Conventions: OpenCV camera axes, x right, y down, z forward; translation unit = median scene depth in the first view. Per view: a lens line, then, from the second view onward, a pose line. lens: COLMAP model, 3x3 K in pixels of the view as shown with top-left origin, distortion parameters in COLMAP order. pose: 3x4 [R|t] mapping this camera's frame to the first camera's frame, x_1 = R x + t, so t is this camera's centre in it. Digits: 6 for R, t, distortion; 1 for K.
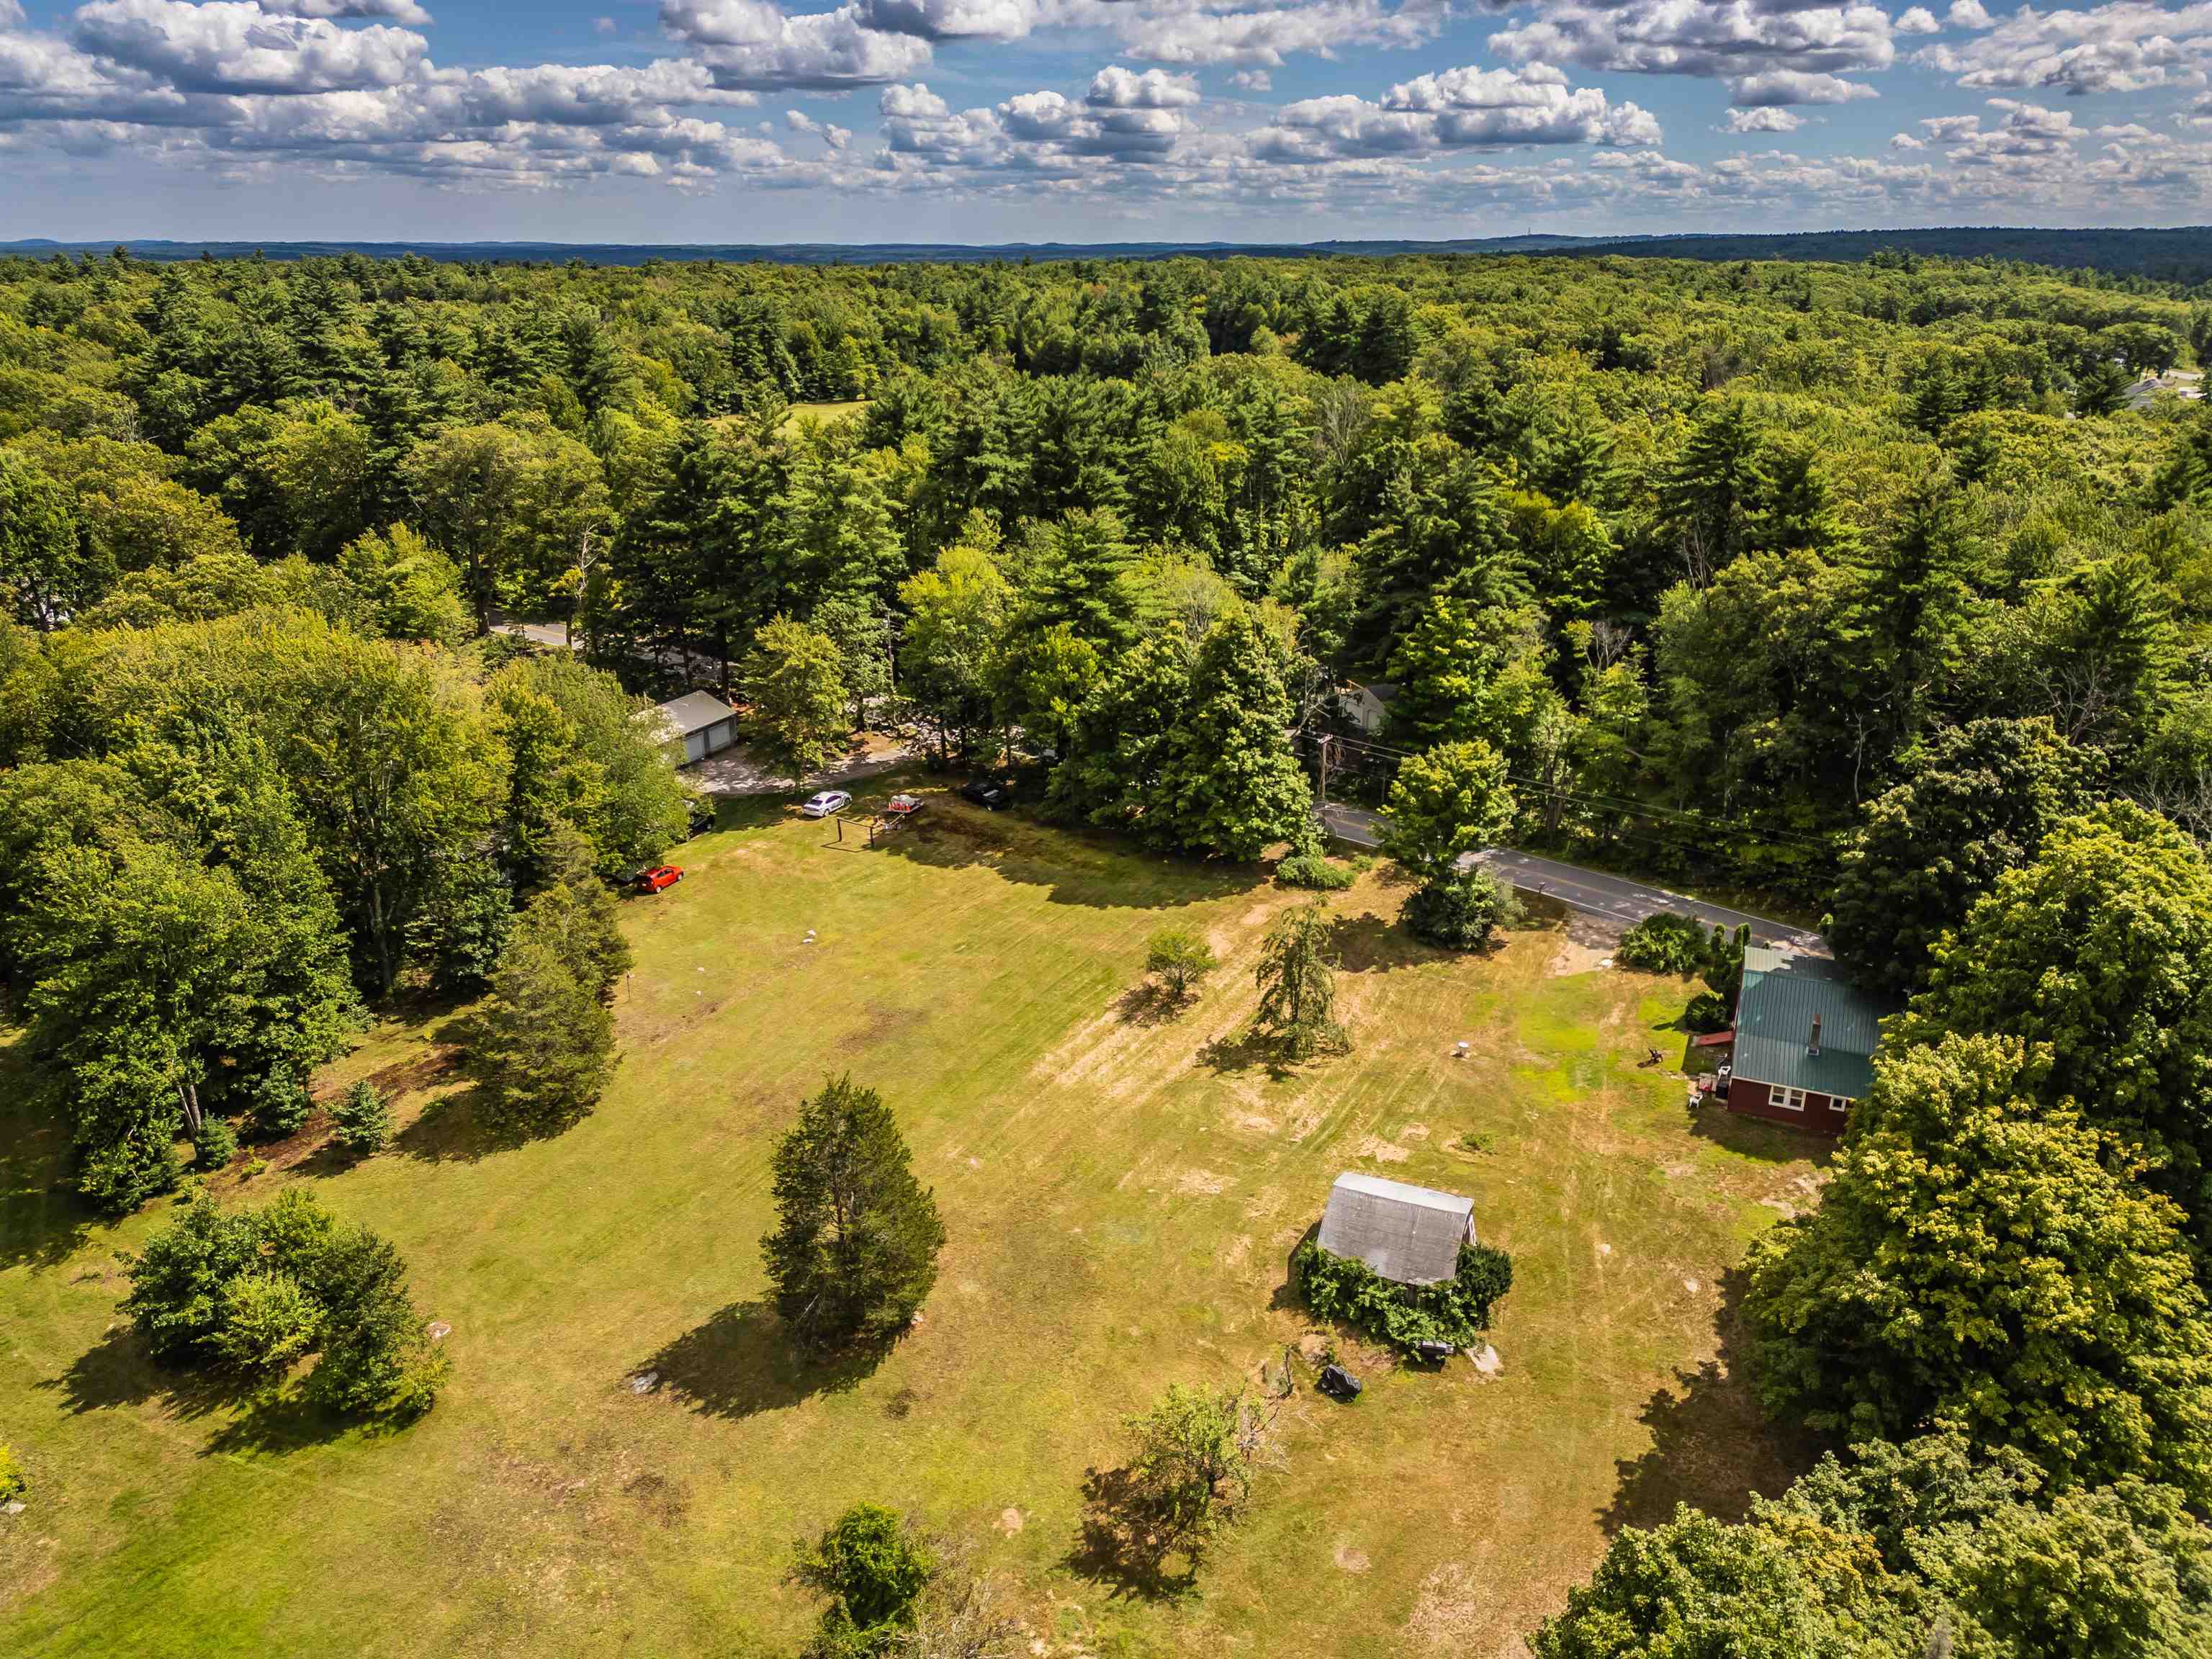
lens RADIAL K [[1541.0, 0, 1106.5], [0, 1541.0, 823.0], [0, 0, 1]] dist [0.087580, -0.086716]
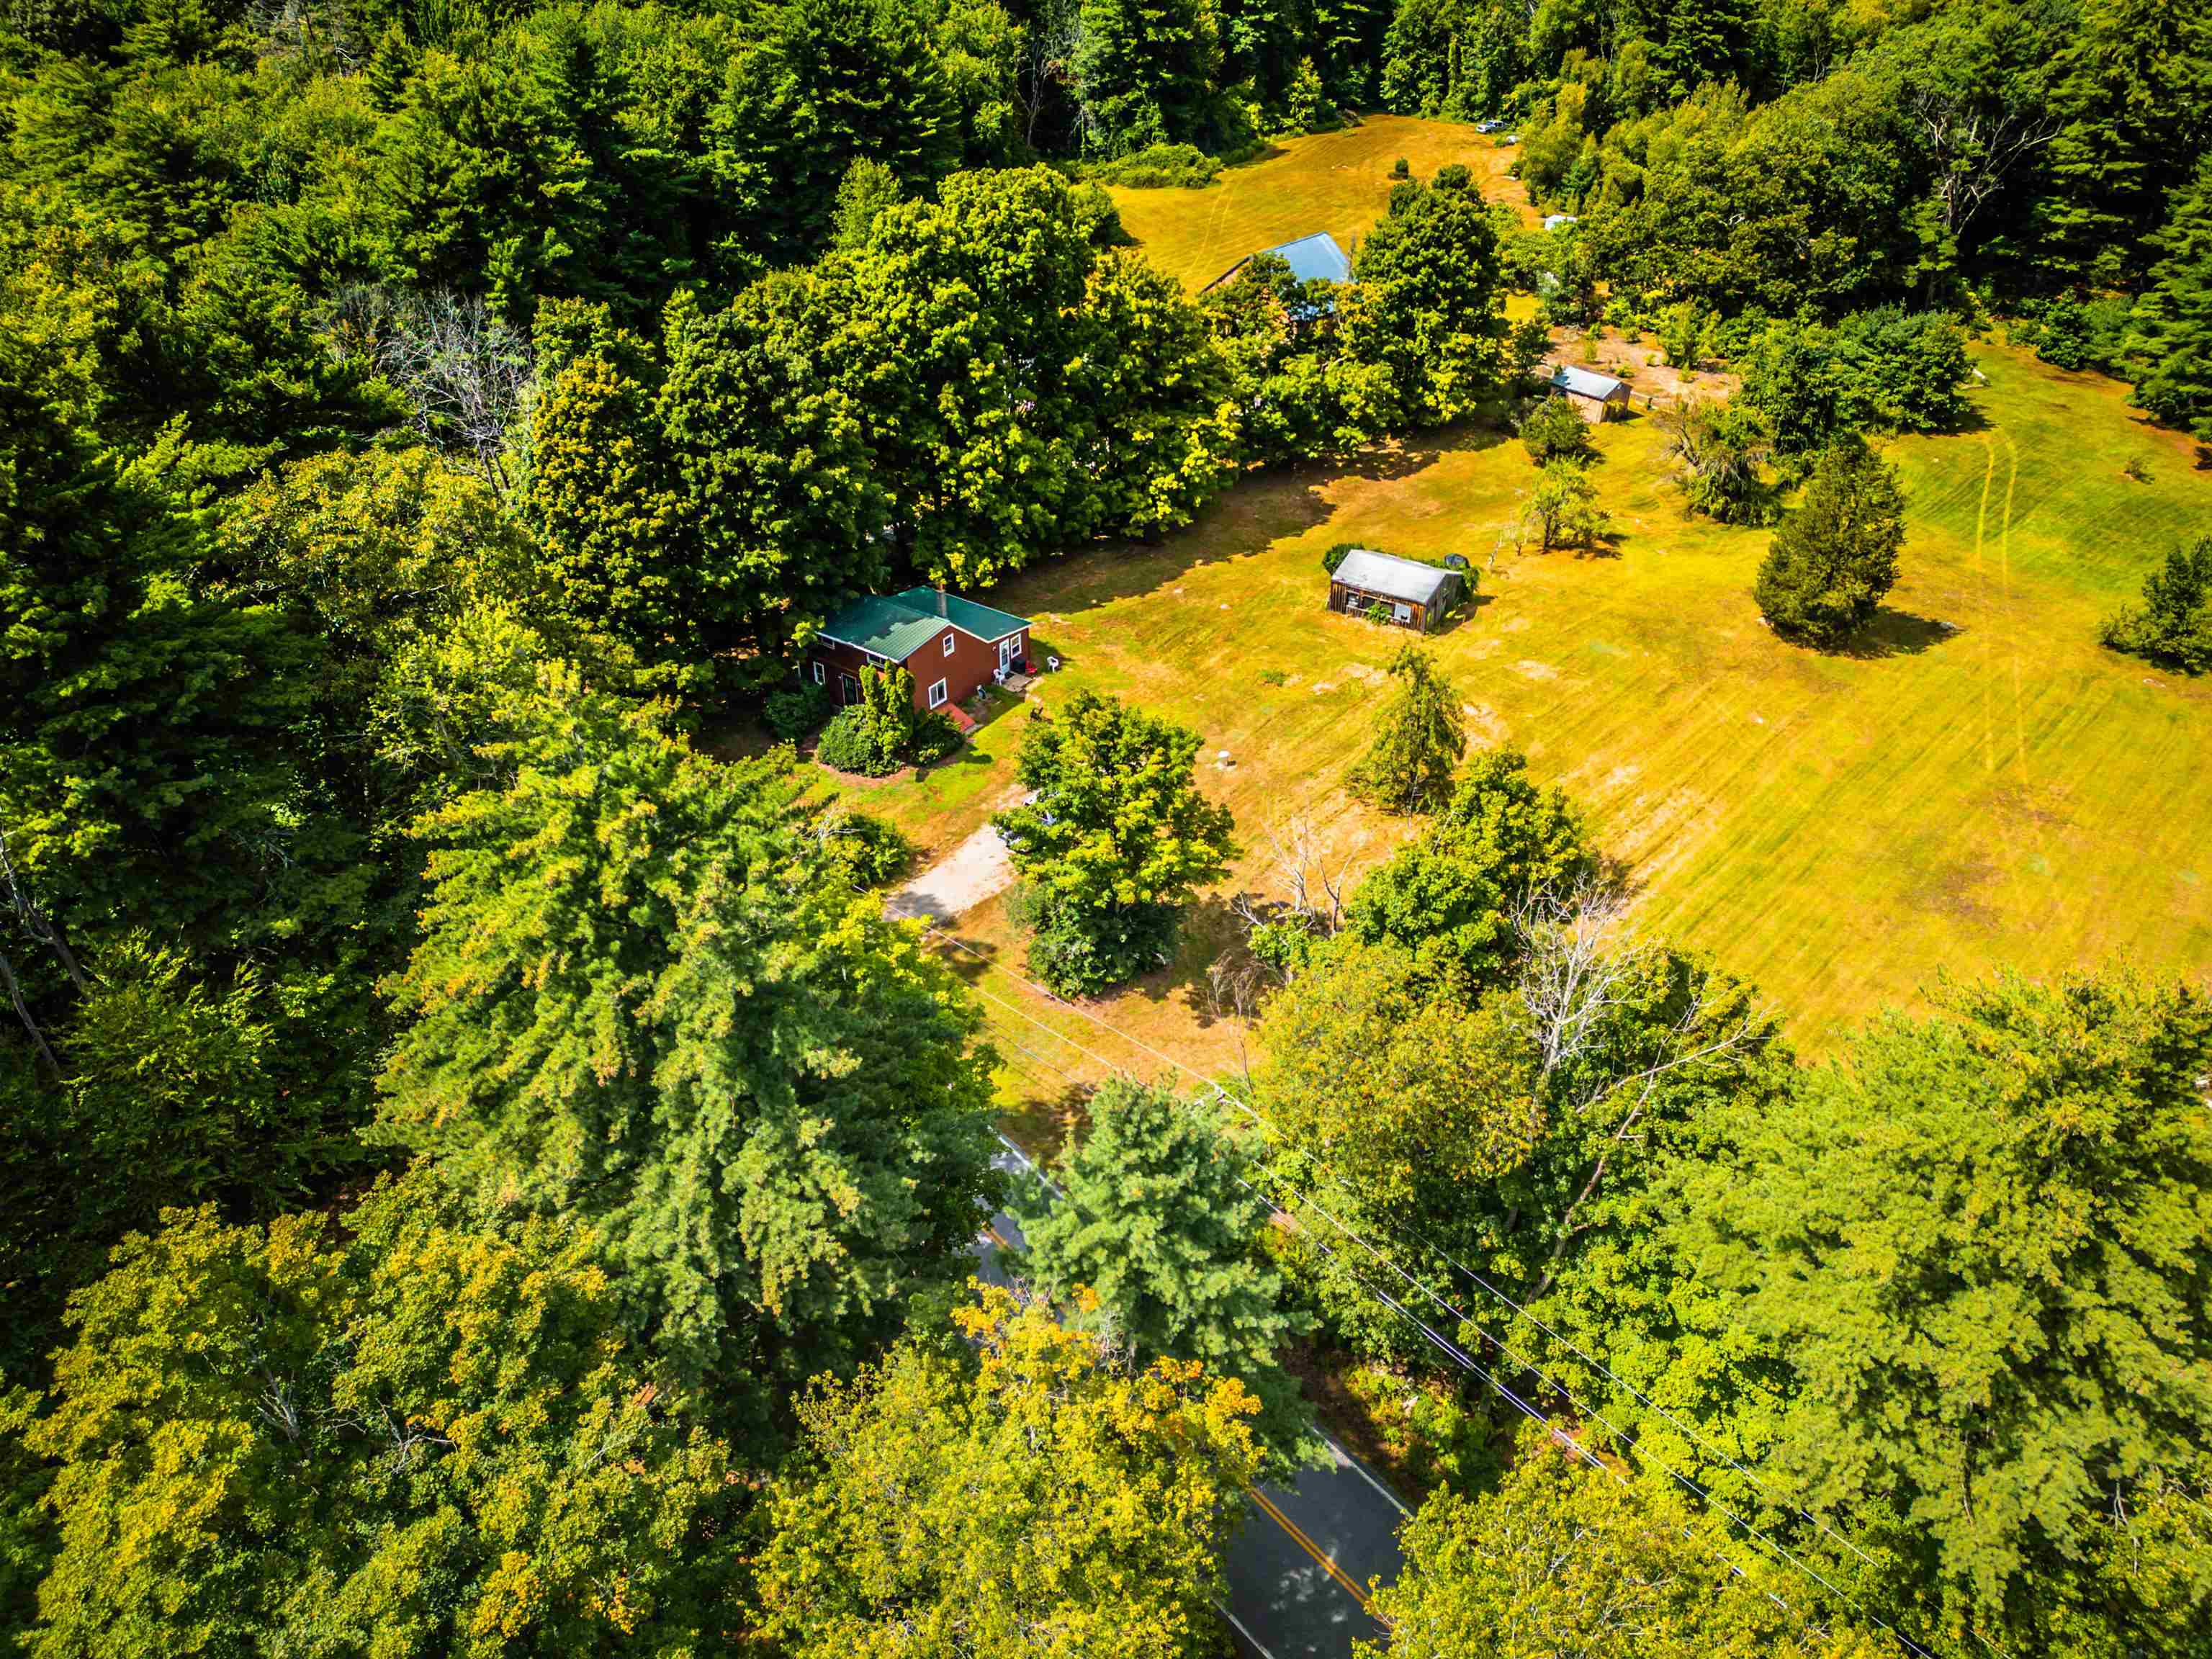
lens RADIAL K [[1537.7, 0, 1109.4], [0, 1537.7, 826.2], [0, 0, 1]] dist [0.086409, -0.090157]
pose [[-0.977751, -0.125508, 0.168081, 0.122795], [0.068201, 0.567536, 0.820519, -0.496094], [-0.198373, 0.813727, -0.546349, 1.341022]]
